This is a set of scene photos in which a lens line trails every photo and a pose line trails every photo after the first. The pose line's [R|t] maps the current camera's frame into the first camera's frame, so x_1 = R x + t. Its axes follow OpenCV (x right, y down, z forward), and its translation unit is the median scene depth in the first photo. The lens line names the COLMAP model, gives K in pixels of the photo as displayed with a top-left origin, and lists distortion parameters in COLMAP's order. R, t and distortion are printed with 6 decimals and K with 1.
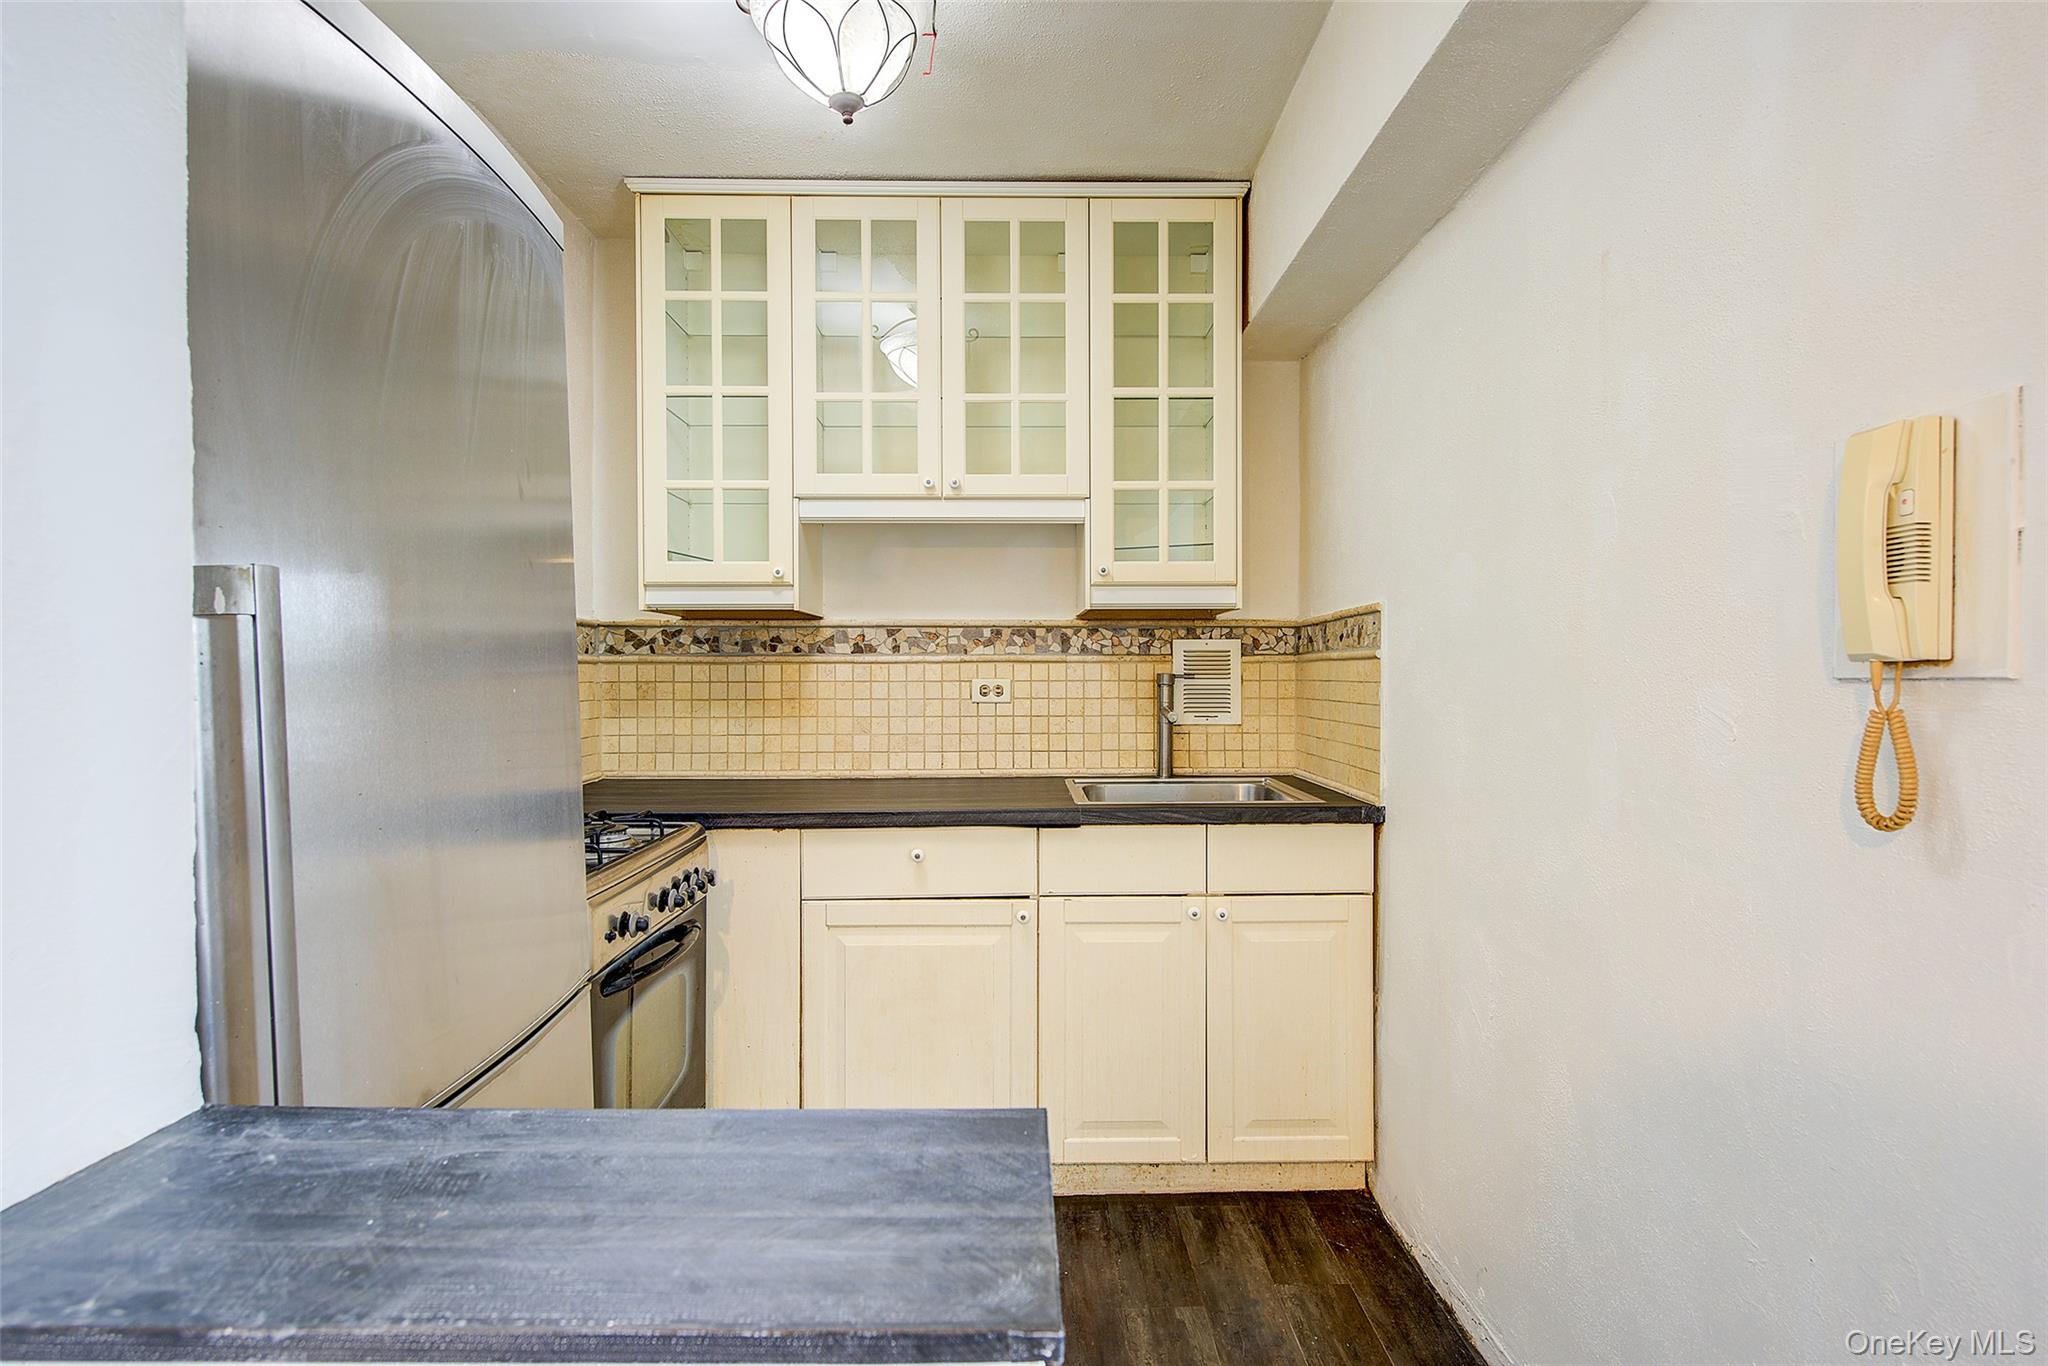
lens RADIAL K [[994.9, 0, 1024.0], [0, 994.9, 683.0], [0, 0, 1]] dist [0.017058, -0.019005]
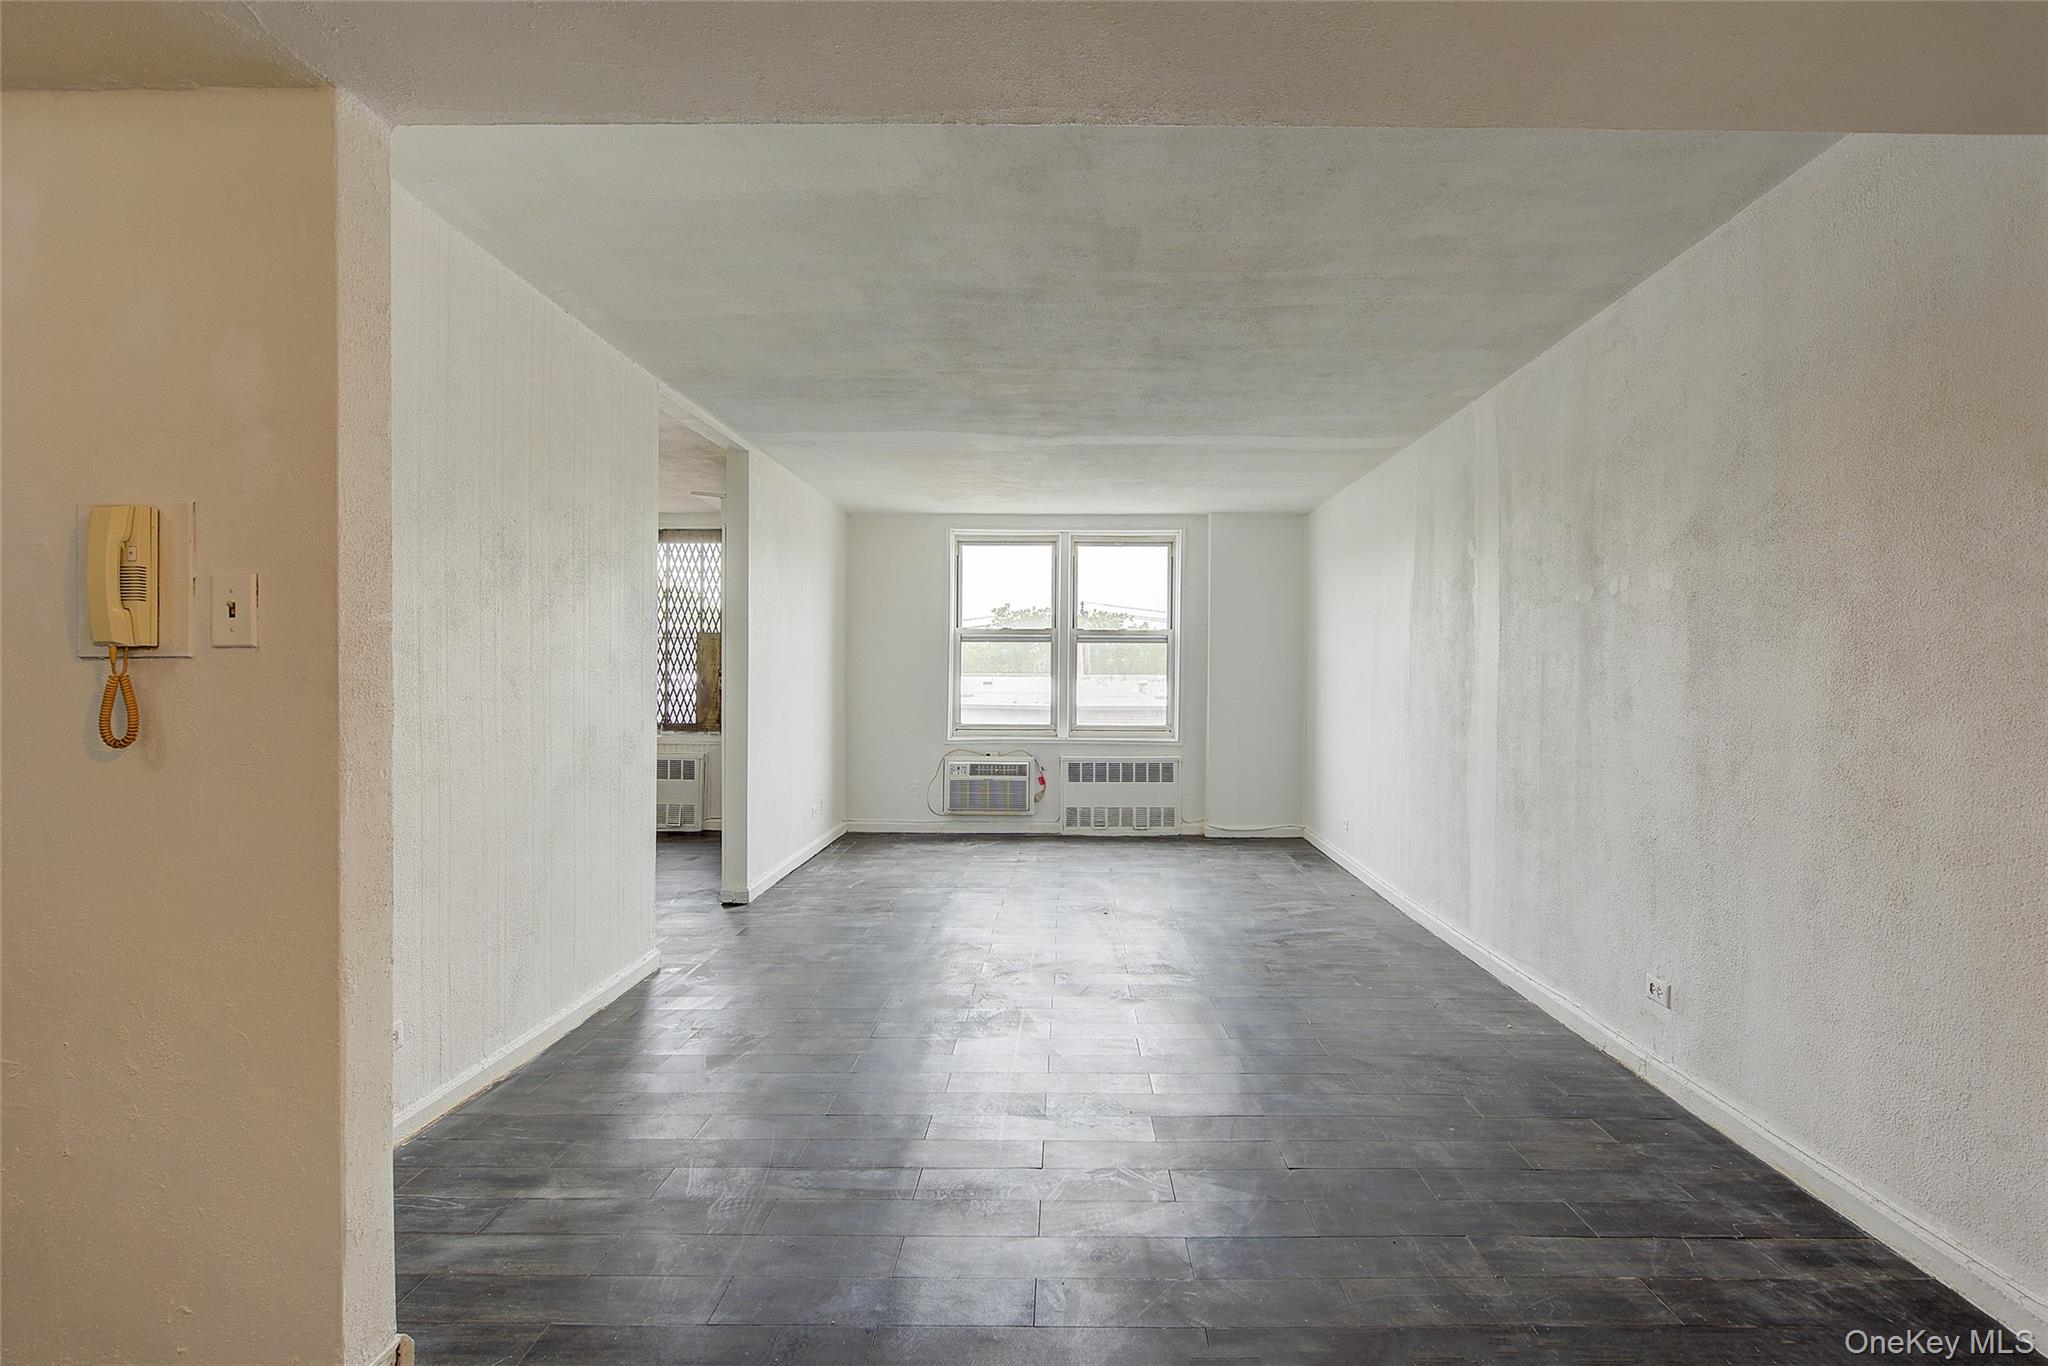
lens RADIAL K [[1006.2, 0, 1037.6], [0, 1006.2, 685.5], [0, 0, 1]] dist [-0.000622, -0.004571]
pose [[0.041415, -0.006486, 0.999121, -0.272473], [0.011067, 0.999921, 0.006033, 0.018375], [-0.999081, 0.010807, 0.041484, -0.219997]]
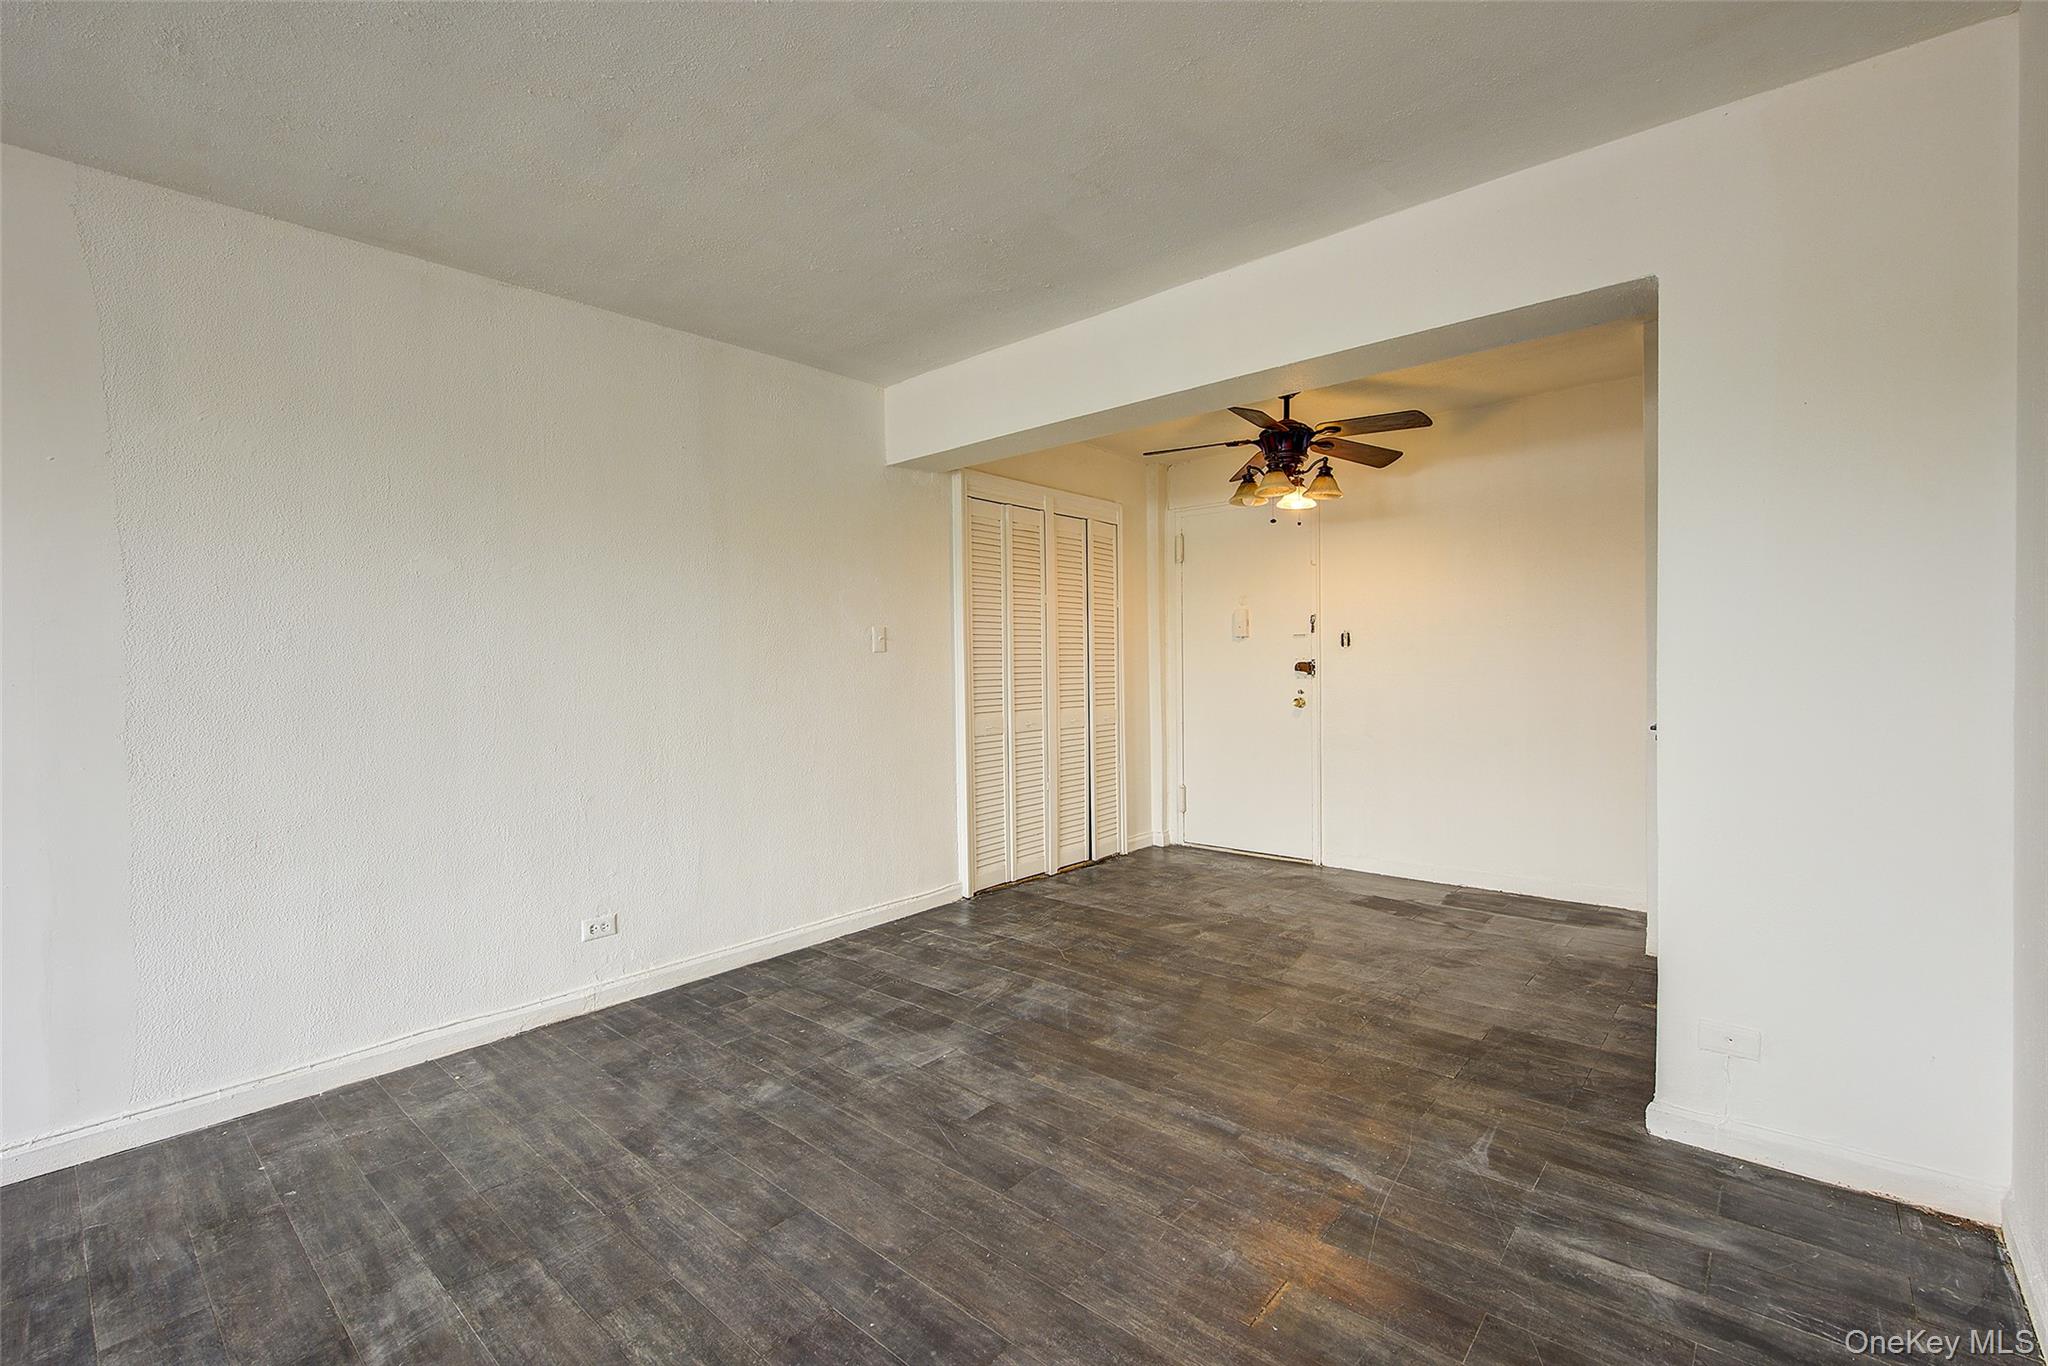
lens RADIAL K [[887.6, 0, 1029.8], [0, 887.6, 682.9], [0, 0, 1]] dist [0.002438, -0.002814]
pose [[-0.667514, 0.025901, -0.744147, 1.422287], [0.001175, 0.999430, 0.033733, 0.014302], [0.744597, 0.021643, -0.667164, 0.351409]]
